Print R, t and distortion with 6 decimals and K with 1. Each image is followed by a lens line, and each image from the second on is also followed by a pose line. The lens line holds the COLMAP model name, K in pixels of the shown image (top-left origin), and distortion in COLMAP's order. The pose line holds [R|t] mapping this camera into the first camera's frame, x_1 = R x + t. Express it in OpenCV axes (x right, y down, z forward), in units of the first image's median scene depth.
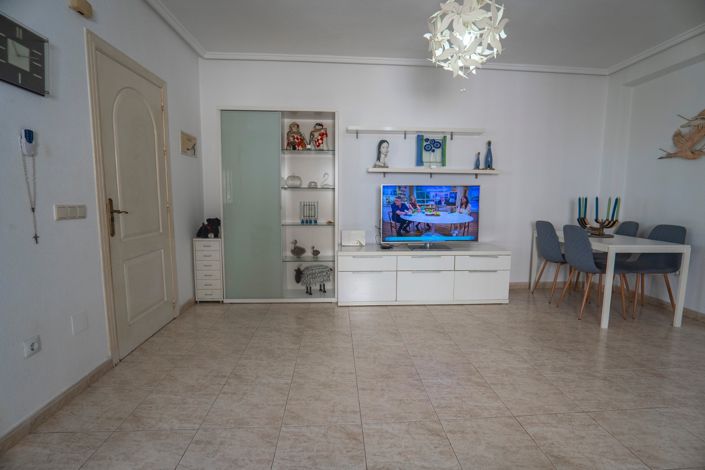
lens RADIAL K [[341.4, 0, 365.9], [0, 341.4, 236.3], [0, 0, 1]] dist [-0.029333, 0.005641]
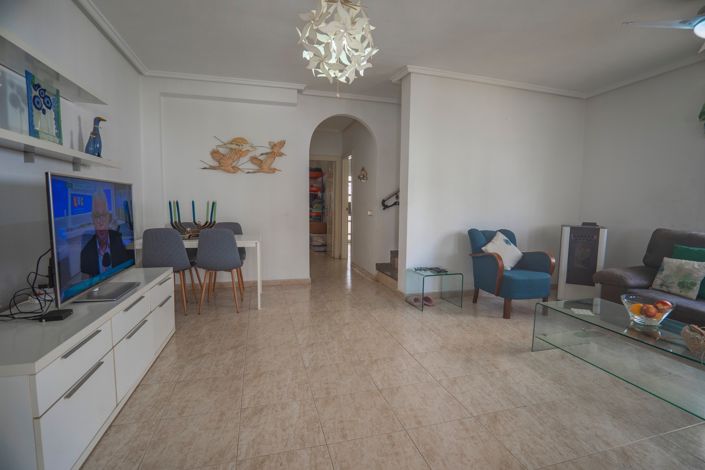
lens RADIAL K [[341.4, 0, 356.6], [0, 341.4, 233.0], [0, 0, 1]] dist [-0.029333, 0.005641]
pose [[-0.195714, -0.089960, 0.976526, -0.428501], [0.102161, 0.988495, 0.111537, -0.080459], [-0.975325, 0.121592, -0.184272, 0.687411]]
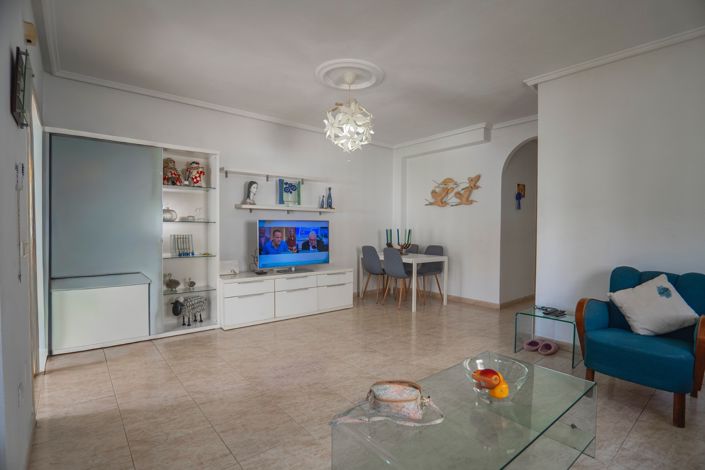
lens RADIAL K [[341.4, 0, 364.0], [0, 341.4, 234.4], [0, 0, 1]] dist [-0.029333, 0.005641]
pose [[0.809115, -0.012733, 0.587512, -0.334643], [0.069518, 0.994819, -0.074178, 0.011627], [-0.583524, 0.100861, 0.805808, -0.147632]]
